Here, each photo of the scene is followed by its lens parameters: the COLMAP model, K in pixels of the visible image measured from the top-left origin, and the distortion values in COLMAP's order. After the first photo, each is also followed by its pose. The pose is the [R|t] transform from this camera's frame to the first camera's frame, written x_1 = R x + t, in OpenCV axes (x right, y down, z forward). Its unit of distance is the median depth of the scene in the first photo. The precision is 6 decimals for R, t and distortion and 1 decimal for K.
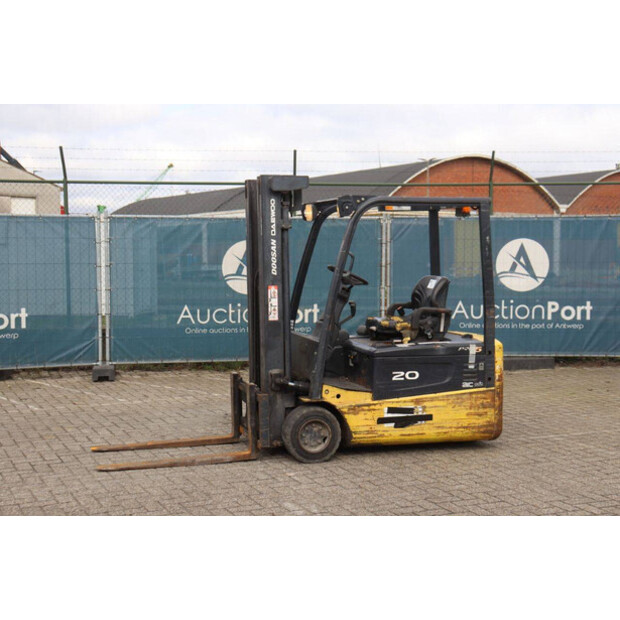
lens RADIAL K [[960.0, 0, 310.0], [0, 960.0, 310.0], [0, 0, 1]] dist [0.024634, 0.038055]
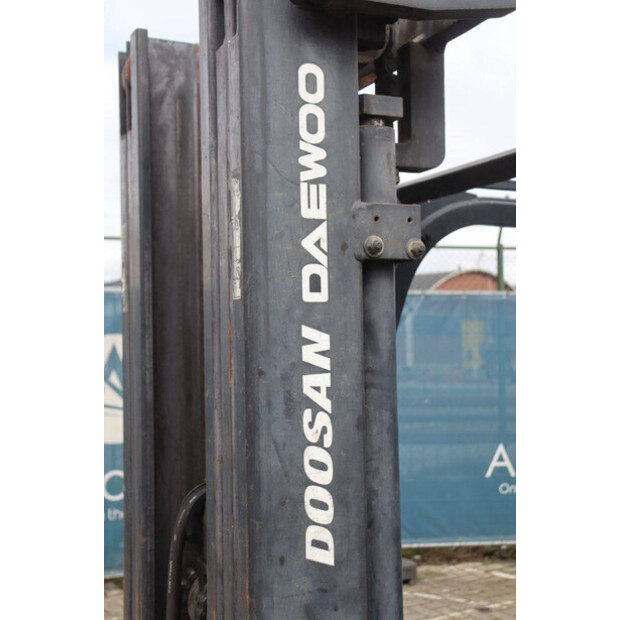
lens RADIAL K [[887.4, 0, 310.0], [0, 887.4, 310.0], [0, 0, 1]] dist [0.001995, 0.006545]
pose [[0.986201, 0.001323, 0.165545, -0.060558], [0.015461, 0.994862, -0.100056, -0.061017], [-0.164826, 0.101235, 0.981114, 0.842279]]
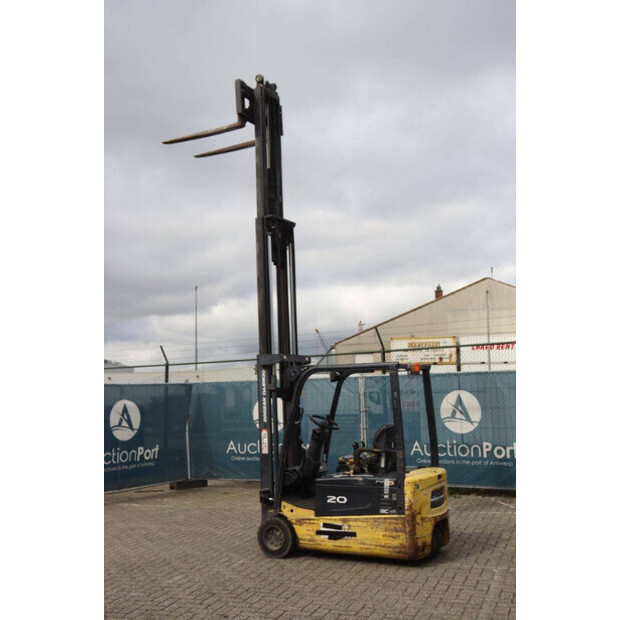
lens RADIAL K [[798.0, 0, 308.1], [0, 798.0, 300.3], [0, 0, 1]] dist [0.014073, 0.013739]
pose [[0.717456, -0.096385, -0.689903, 0.851752], [-0.022171, 0.986720, -0.160909, -0.024622], [0.696251, 0.130741, 0.705792, 0.156733]]
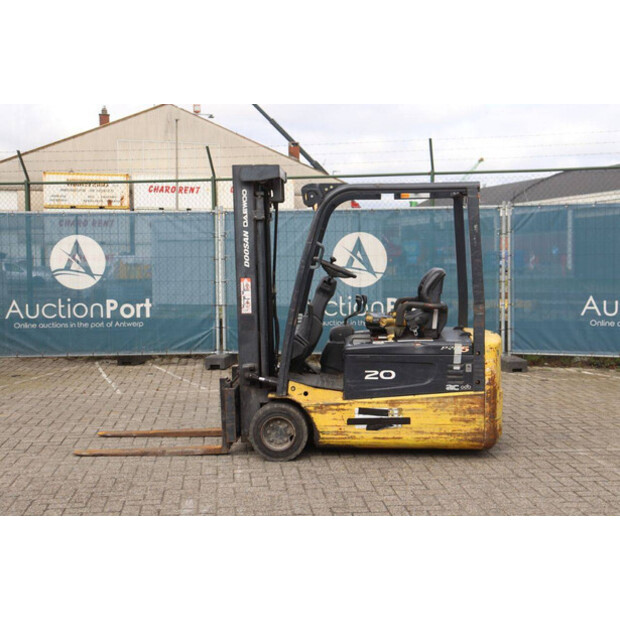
lens RADIAL K [[960.0, 0, 310.0], [0, 960.0, 310.0], [0, 0, 1]] dist [0.024634, 0.038055]
pose [[0.944091, 0.015623, -0.329313, 0.339860], [-0.012697, 0.999859, 0.011034, -0.004382], [0.329439, -0.006236, 0.944156, 0.093220]]
